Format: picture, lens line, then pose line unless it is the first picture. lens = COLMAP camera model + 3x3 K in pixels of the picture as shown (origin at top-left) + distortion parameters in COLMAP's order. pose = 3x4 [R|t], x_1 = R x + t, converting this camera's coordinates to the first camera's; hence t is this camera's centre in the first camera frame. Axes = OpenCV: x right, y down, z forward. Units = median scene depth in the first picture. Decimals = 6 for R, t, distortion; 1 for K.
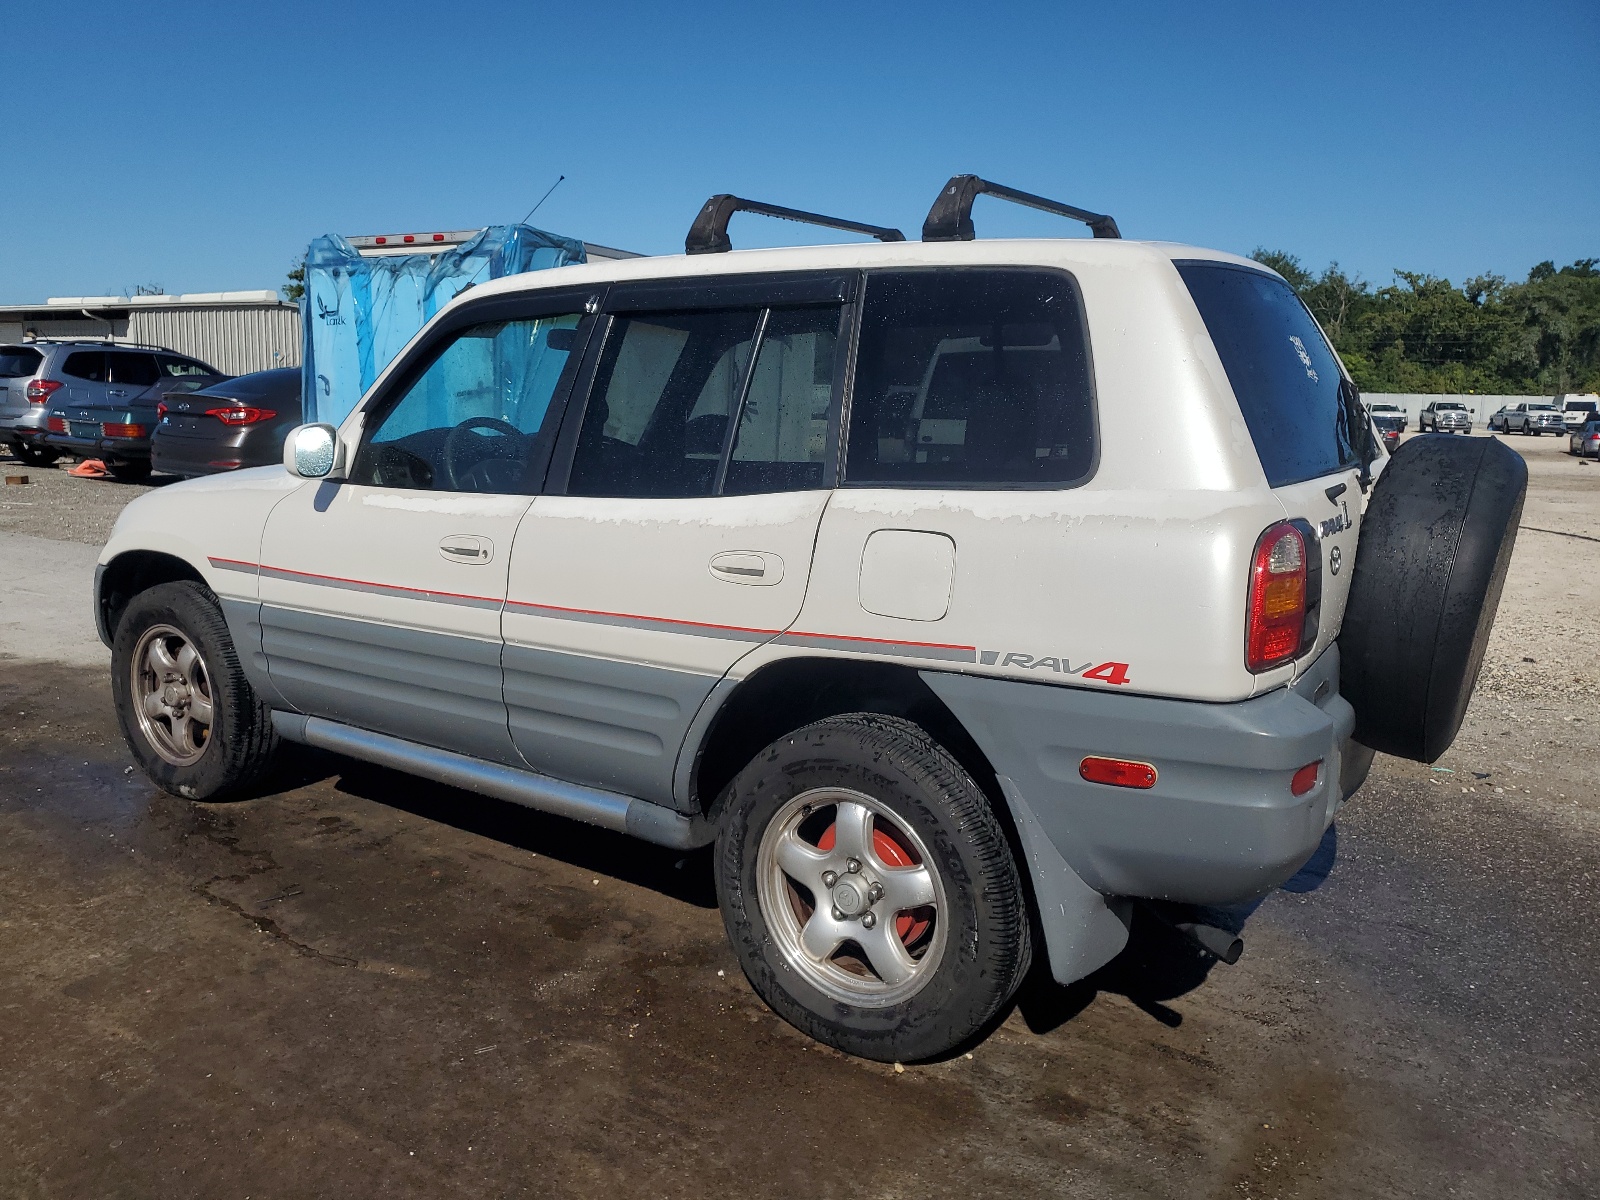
lens RADIAL K [[1243.8, 0, 800.0], [0, 1243.8, 600.0], [0, 0, 1]] dist [0.038945, 0.000497]
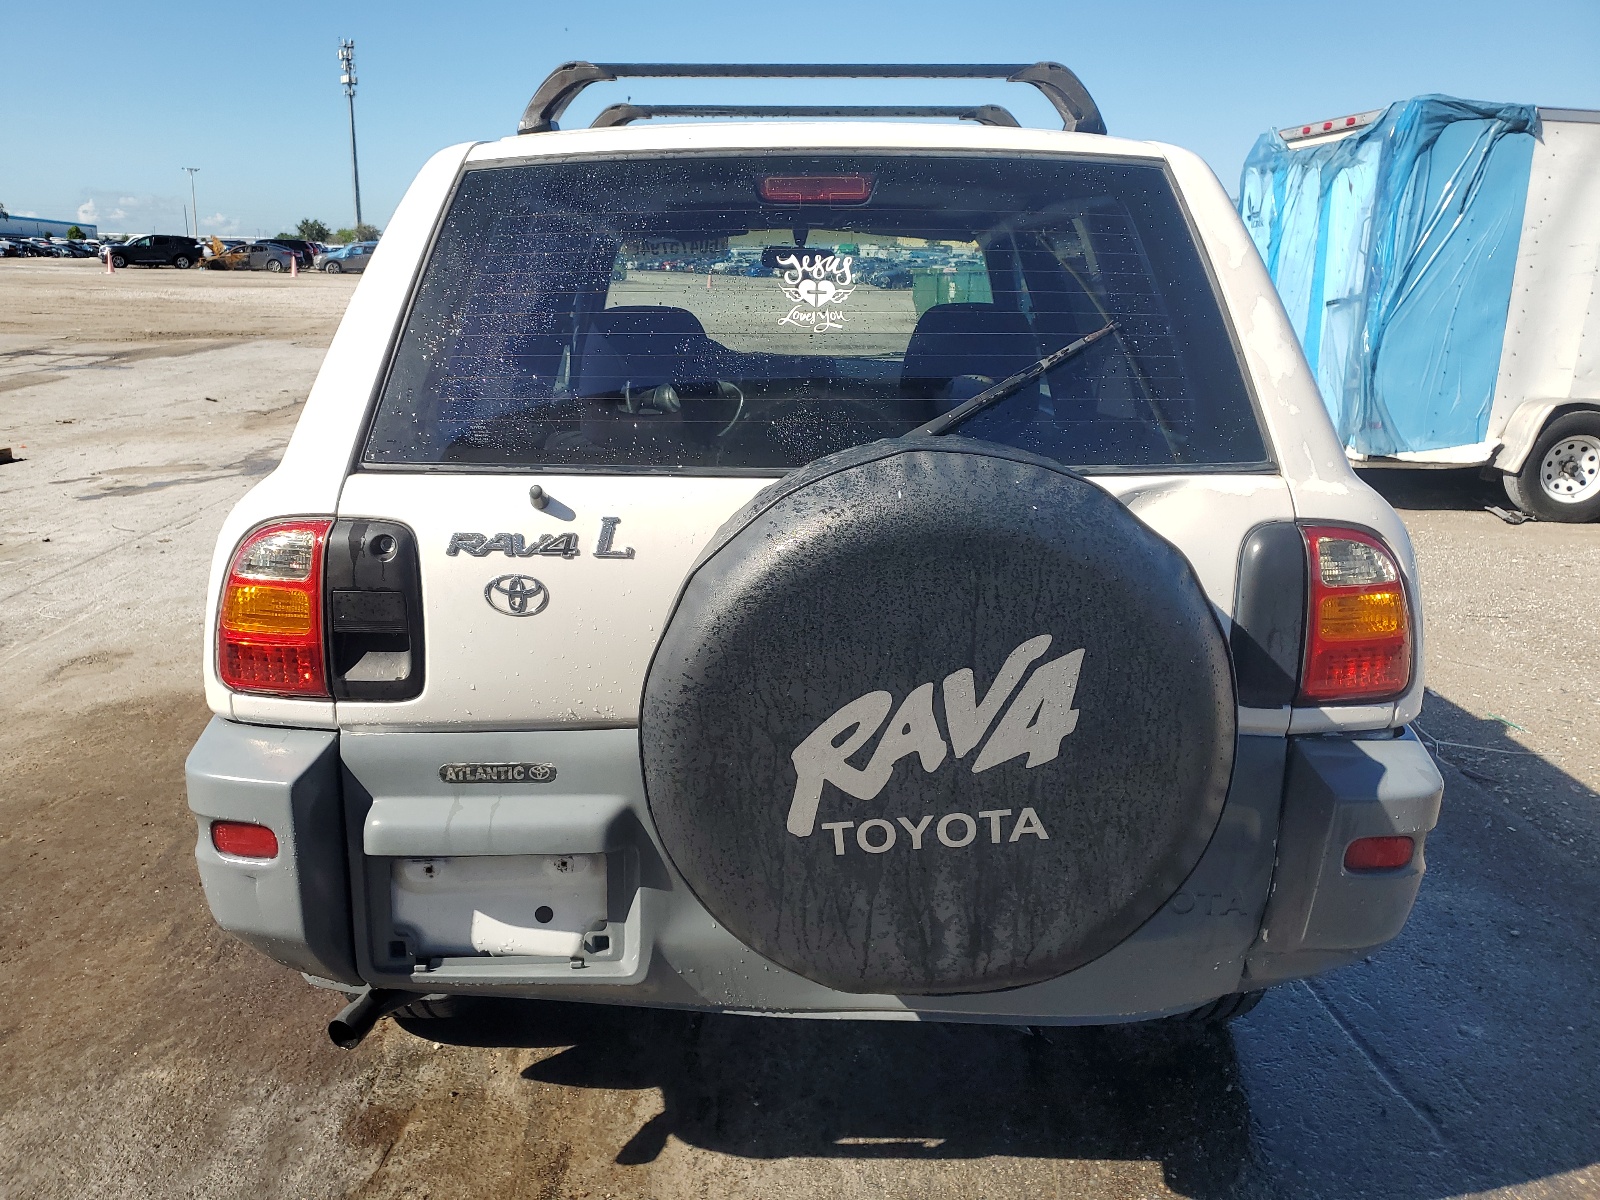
lens RADIAL K [[1243.8, 0, 800.0], [0, 1243.8, 600.0], [0, 0, 1]] dist [0.038945, 0.000497]
pose [[0.562335, 0.216469, -0.798073, 0.278396], [-0.151437, 0.975764, 0.157961, -0.044698], [0.812924, 0.032030, 0.581488, 0.188837]]
